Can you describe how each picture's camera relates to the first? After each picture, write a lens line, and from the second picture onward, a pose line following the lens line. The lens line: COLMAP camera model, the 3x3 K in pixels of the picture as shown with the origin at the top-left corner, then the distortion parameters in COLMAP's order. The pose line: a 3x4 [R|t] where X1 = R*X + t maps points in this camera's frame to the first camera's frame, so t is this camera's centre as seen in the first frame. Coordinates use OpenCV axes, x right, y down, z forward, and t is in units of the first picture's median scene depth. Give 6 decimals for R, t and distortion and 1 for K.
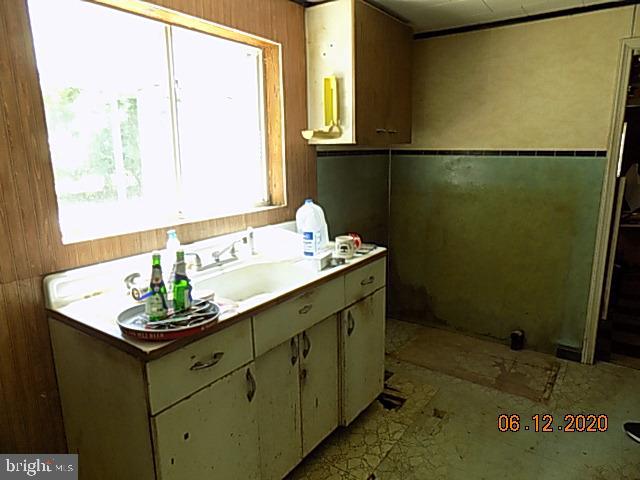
lens RADIAL K [[435.5, 0, 320.0], [0, 435.5, 240.0], [0, 0, 1]] dist [-0.004942, -0.002492]
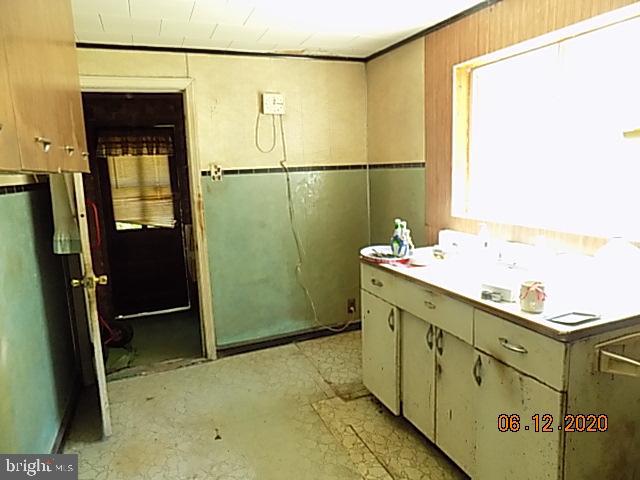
lens RADIAL K [[435.5, 0, 320.0], [0, 435.5, 240.0], [0, 0, 1]] dist [-0.004942, -0.002492]
pose [[-0.569168, 0.149074, -0.808594, 0.995842], [-0.134046, 0.953446, 0.270134, -0.259294], [0.811221, 0.262141, -0.522688, 1.292954]]
